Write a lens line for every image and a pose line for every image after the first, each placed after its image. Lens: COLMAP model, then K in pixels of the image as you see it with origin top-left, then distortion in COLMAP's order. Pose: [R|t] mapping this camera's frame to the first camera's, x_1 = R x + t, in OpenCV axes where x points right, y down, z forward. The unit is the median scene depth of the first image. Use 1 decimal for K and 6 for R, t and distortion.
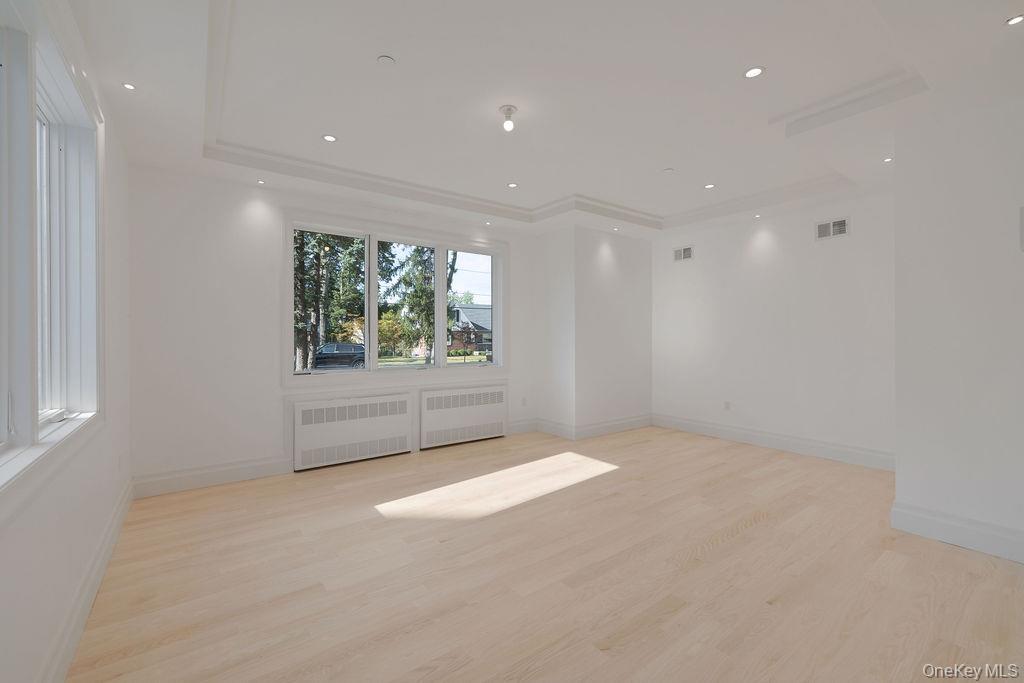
lens RADIAL K [[423.0, 0, 507.5], [0, 423.0, 336.2], [0, 0, 1]] dist [-0.001273, -0.000209]
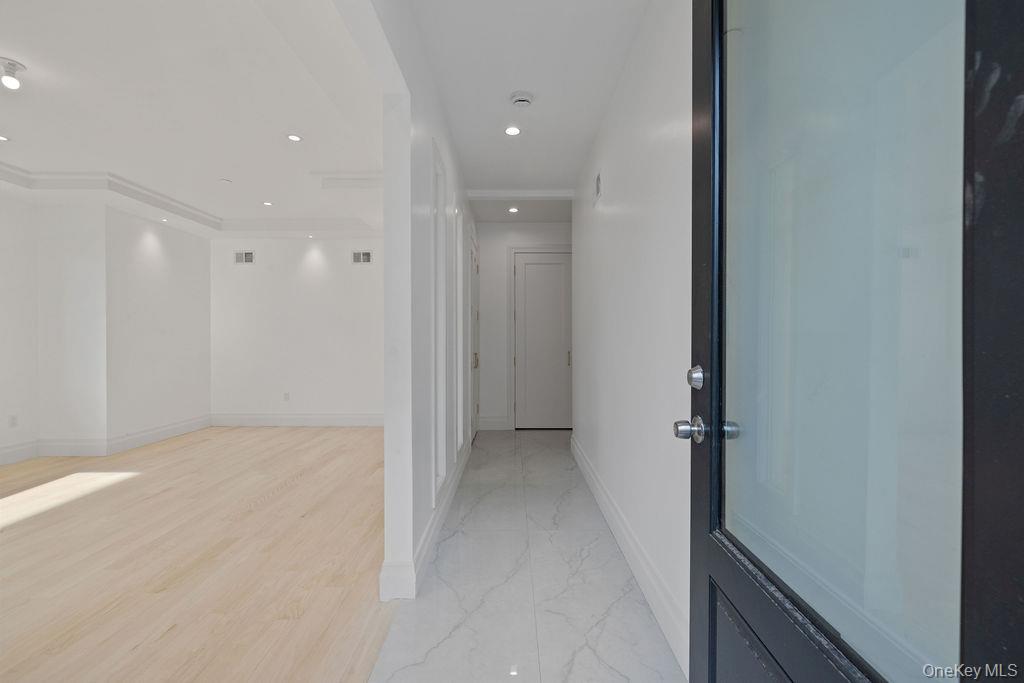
lens RADIAL K [[428.1, 0, 492.8], [0, 428.1, 339.1], [0, 0, 1]] dist [0.026571, -0.000334]
pose [[0.617498, 0.000309, 0.786572, -0.060891], [0.000963, 0.999999, -0.001149, 0.012050], [-0.786572, 0.001467, 0.617497, -0.186668]]
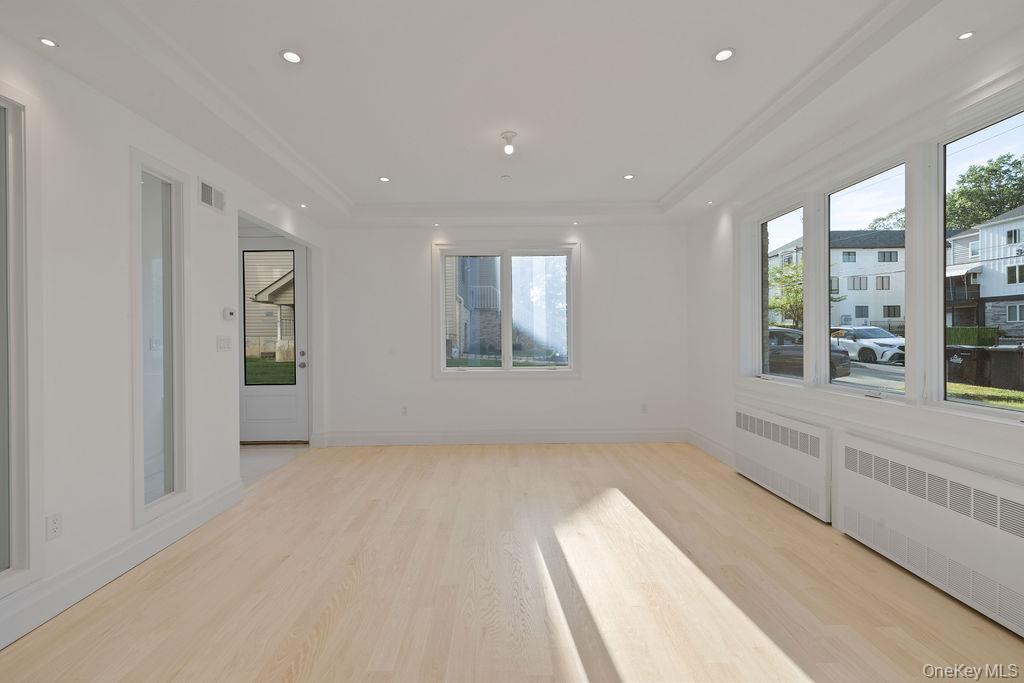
lens RADIAL K [[423.0, 0, 507.5], [0, 423.0, 336.2], [0, 0, 1]] dist [-0.001273, -0.000209]
pose [[-0.578431, 0.005845, -0.815710, 0.548434], [0.008188, 0.999966, 0.001359, -0.006341], [0.815690, -0.005893, -0.578459, 0.982237]]
